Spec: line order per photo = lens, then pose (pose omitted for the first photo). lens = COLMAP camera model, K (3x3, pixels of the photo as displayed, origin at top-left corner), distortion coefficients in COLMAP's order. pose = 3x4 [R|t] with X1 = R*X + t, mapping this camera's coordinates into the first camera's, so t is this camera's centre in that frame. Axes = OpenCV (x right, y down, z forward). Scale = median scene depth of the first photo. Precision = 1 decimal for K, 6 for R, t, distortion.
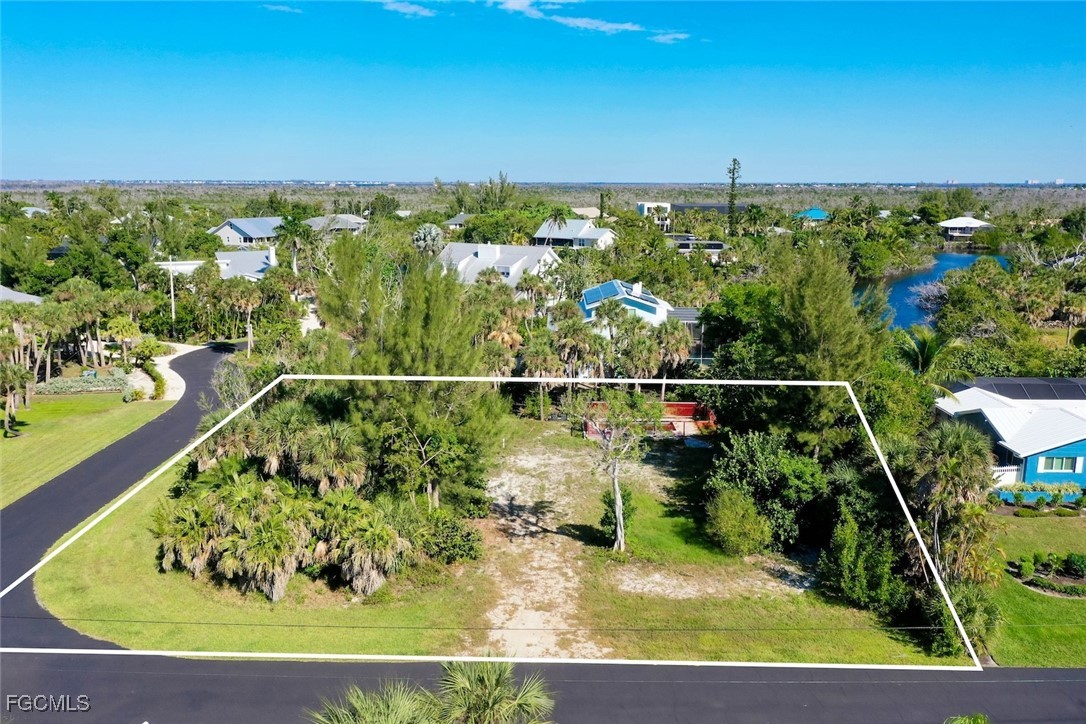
lens RADIAL K [[888.0, 0, 547.2], [0, 888.0, 373.7], [0, 0, 1]] dist [0.005230, 0.001574]
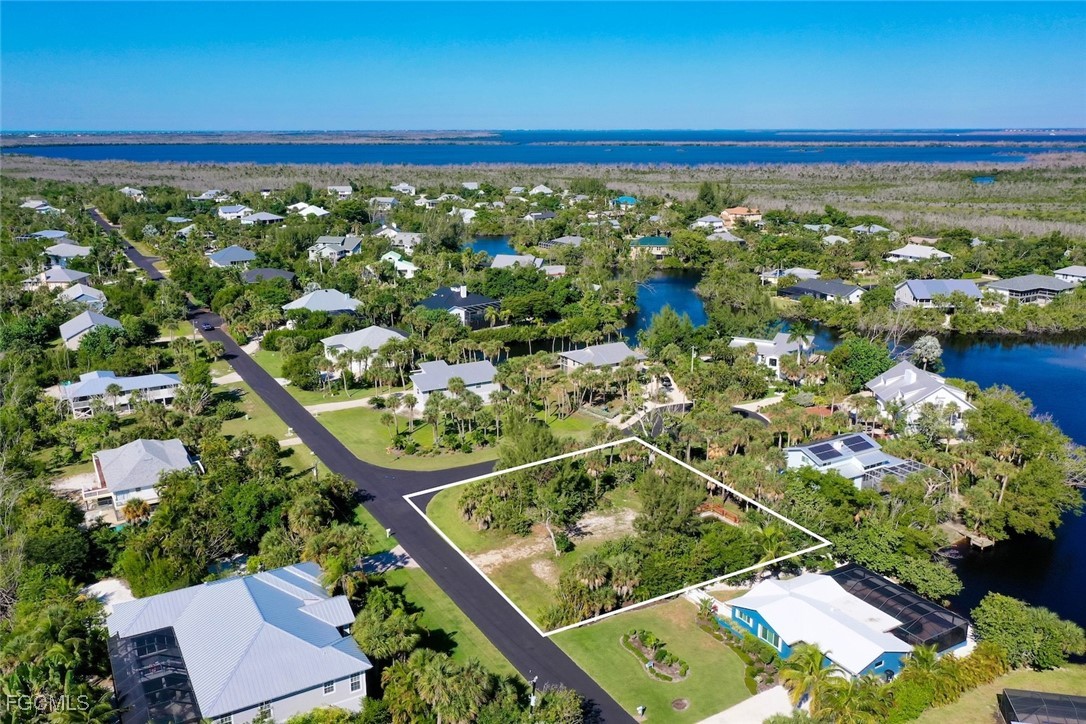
lens RADIAL K [[888.0, 0, 547.2], [0, 888.0, 373.7], [0, 0, 1]] dist [0.005230, 0.001574]
pose [[0.515079, 0.225941, -0.826827, 2.098089], [-0.178123, 0.971789, 0.154591, -0.707530], [0.838430, 0.067650, 0.540794, -0.432220]]
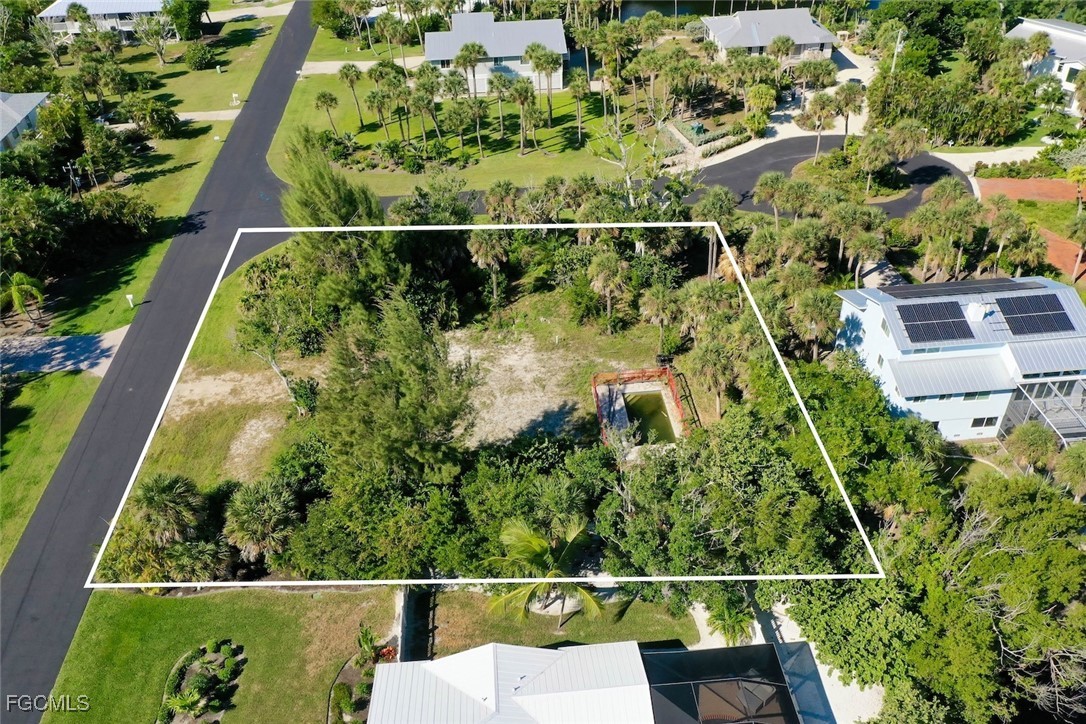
lens RADIAL K [[888.0, 0, 547.2], [0, 888.0, 373.7], [0, 0, 1]] dist [0.005230, 0.001574]
pose [[0.101882, 0.597560, -0.795325, 1.231662], [-0.186362, 0.796796, 0.574791, -0.750002], [0.977184, 0.089658, 0.192542, 1.136454]]
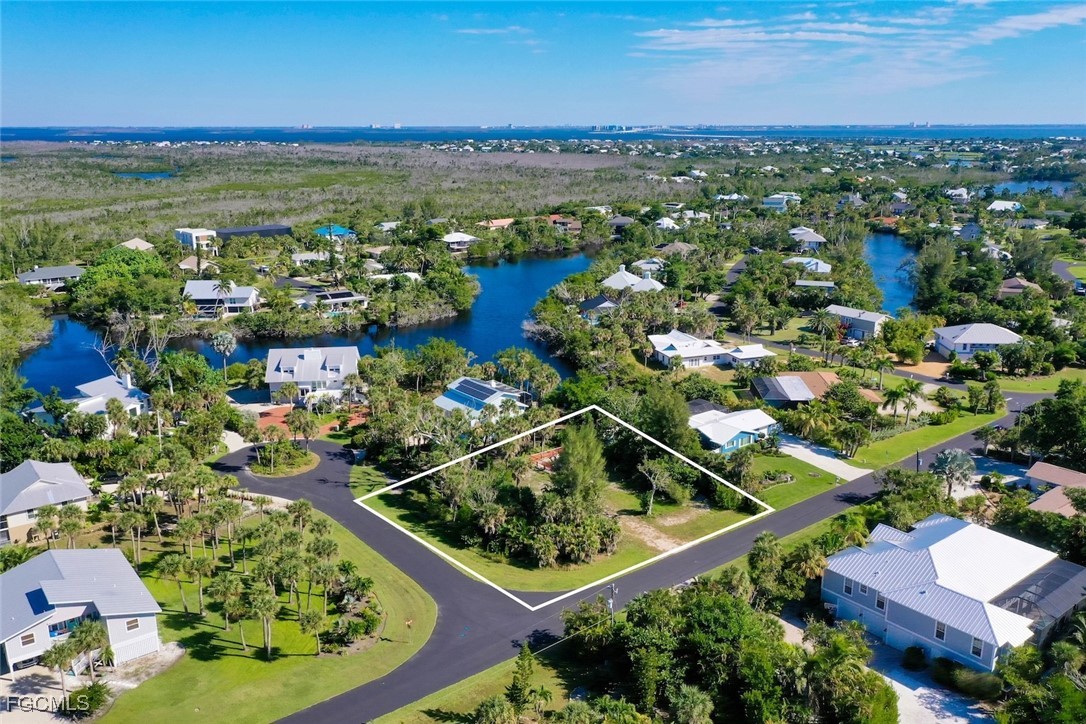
lens RADIAL K [[888.0, 0, 547.2], [0, 888.0, 373.7], [0, 0, 1]] dist [0.005230, 0.001574]
pose [[0.778225, -0.174931, 0.603129, -1.822740], [0.137357, 0.984580, 0.108333, -0.599222], [-0.612779, -0.001463, 0.790253, -1.035041]]
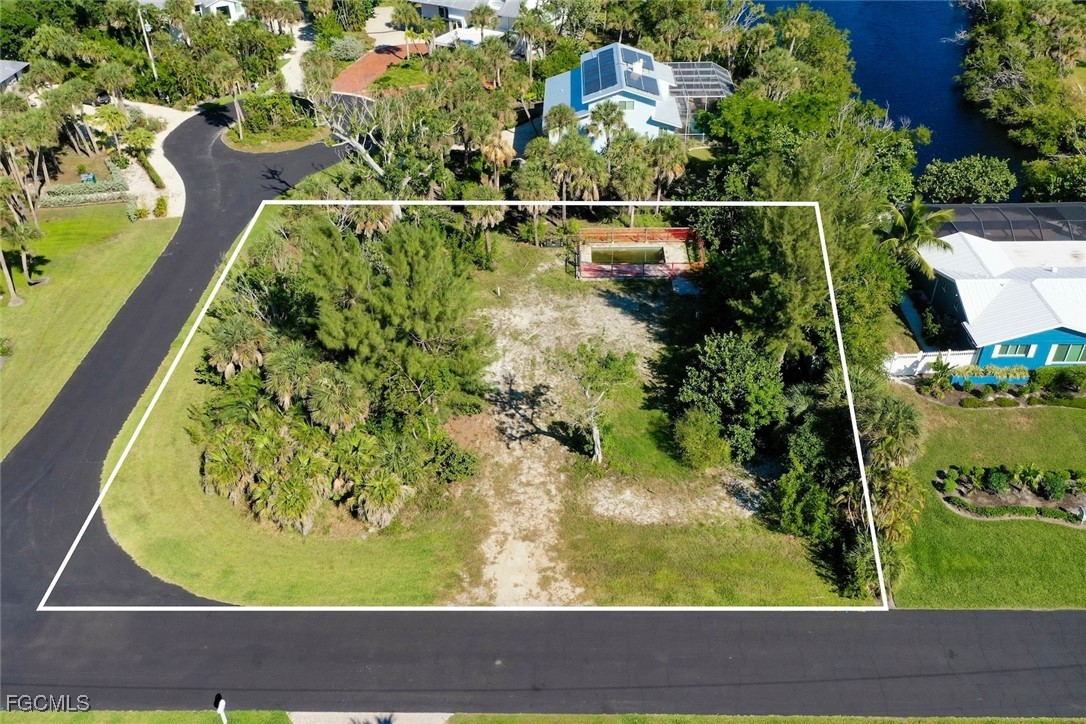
lens RADIAL K [[888.0, 0, 547.2], [0, 888.0, 373.7], [0, 0, 1]] dist [0.005230, 0.001574]
pose [[0.999611, -0.013372, -0.024481, 0.047543], [0.022414, 0.907475, 0.419509, -0.396537], [0.016607, -0.419894, 0.907421, 0.008614]]
